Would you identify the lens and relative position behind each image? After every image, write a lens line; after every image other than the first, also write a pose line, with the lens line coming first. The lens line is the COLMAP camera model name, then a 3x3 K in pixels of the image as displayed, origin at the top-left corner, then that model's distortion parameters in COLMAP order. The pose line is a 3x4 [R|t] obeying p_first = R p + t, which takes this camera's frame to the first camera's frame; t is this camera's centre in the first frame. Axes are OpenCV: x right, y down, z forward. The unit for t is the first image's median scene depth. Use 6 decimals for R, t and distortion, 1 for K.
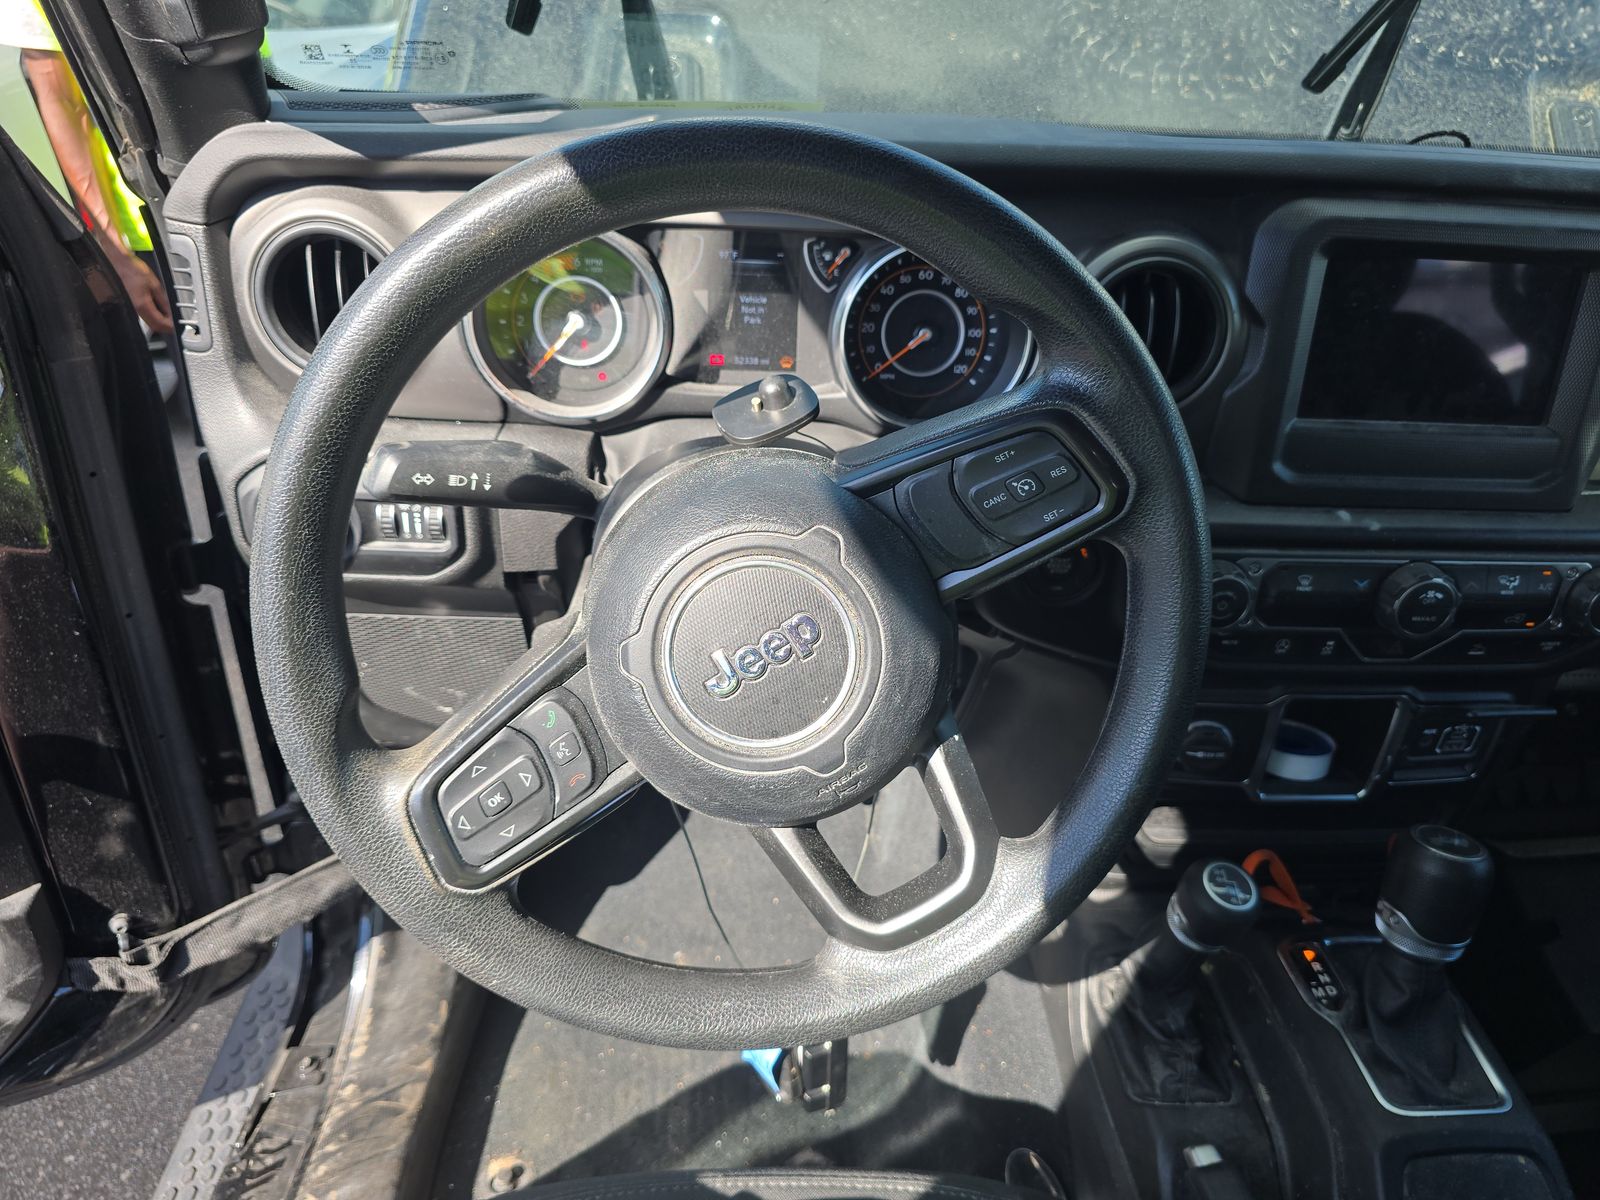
lens RADIAL K [[1094.1, 0, 833.7], [0, 1094.1, 598.3], [0, 0, 1]] dist [0.035623, -0.051859]
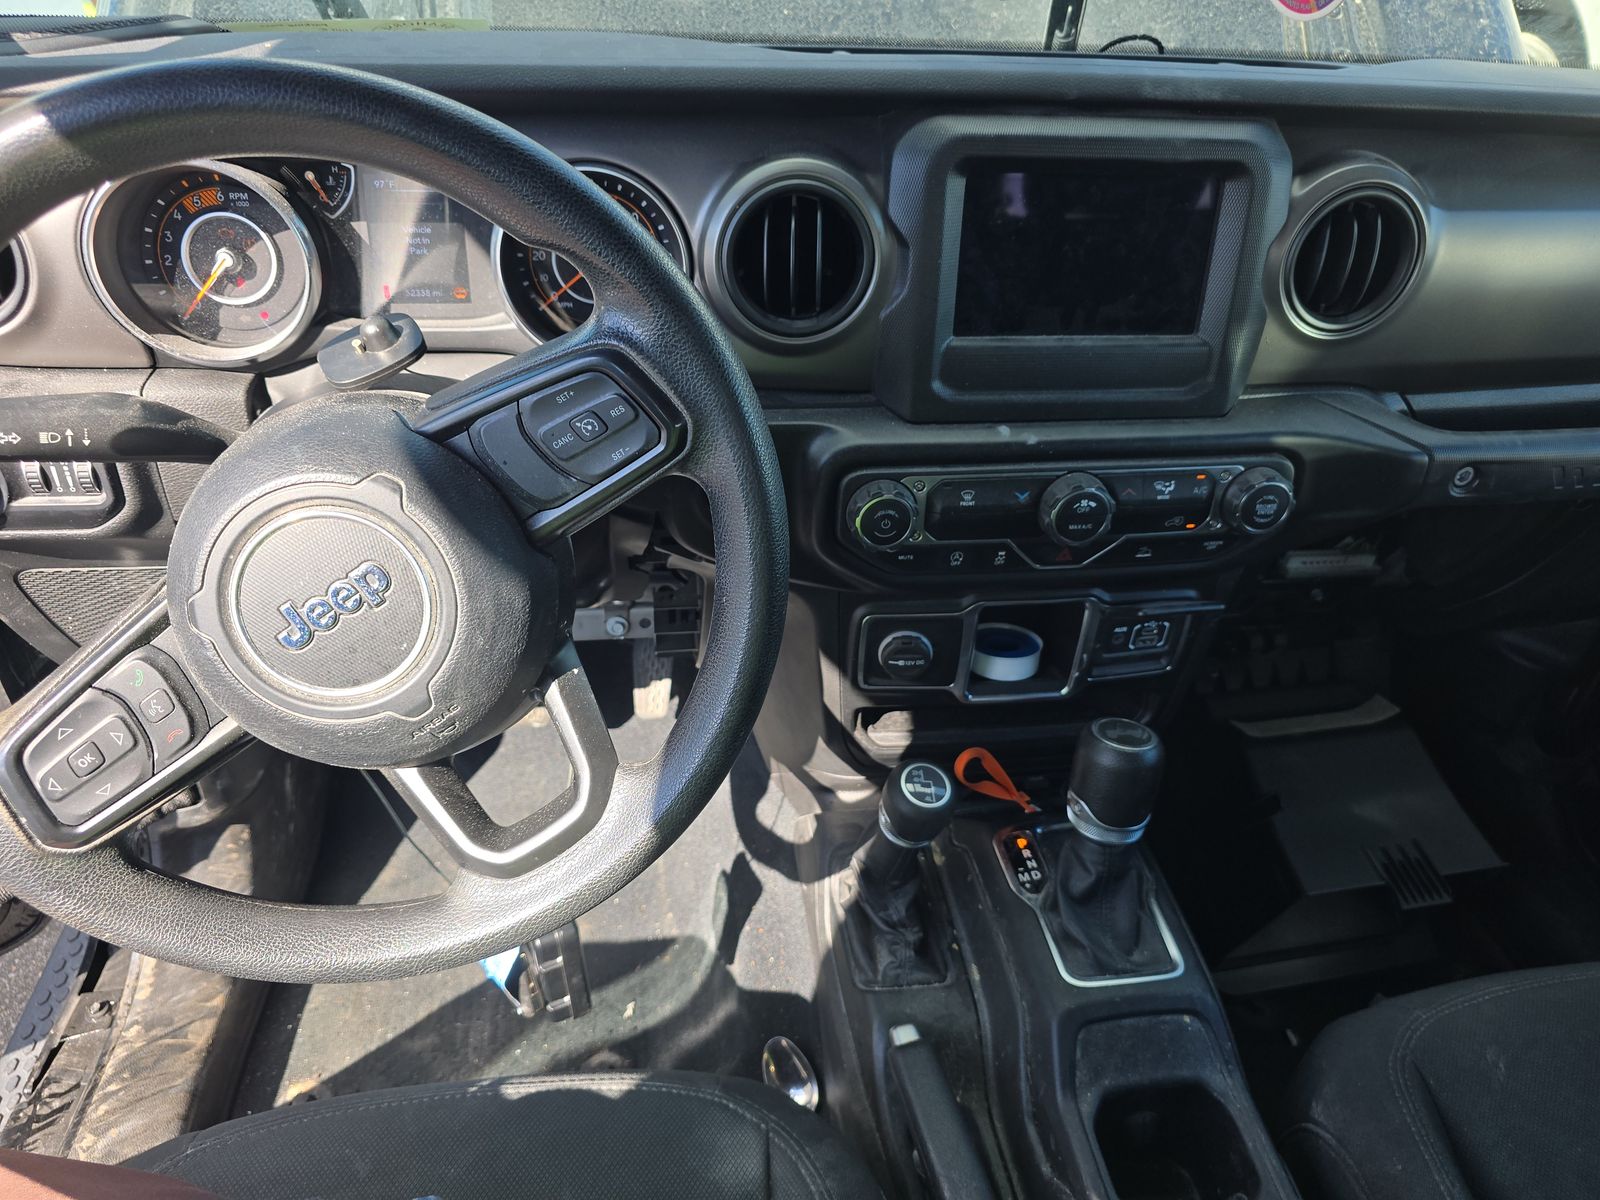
lens RADIAL K [[1088.2, 0, 806.6], [0, 1088.2, 597.1], [0, 0, 1]] dist [0.021410, -0.026066]
pose [[0.996638, -0.050432, 0.064576, 0.201922], [0.044870, 0.995382, 0.084863, -0.014254], [-0.068557, -0.081680, 0.994298, -0.018850]]
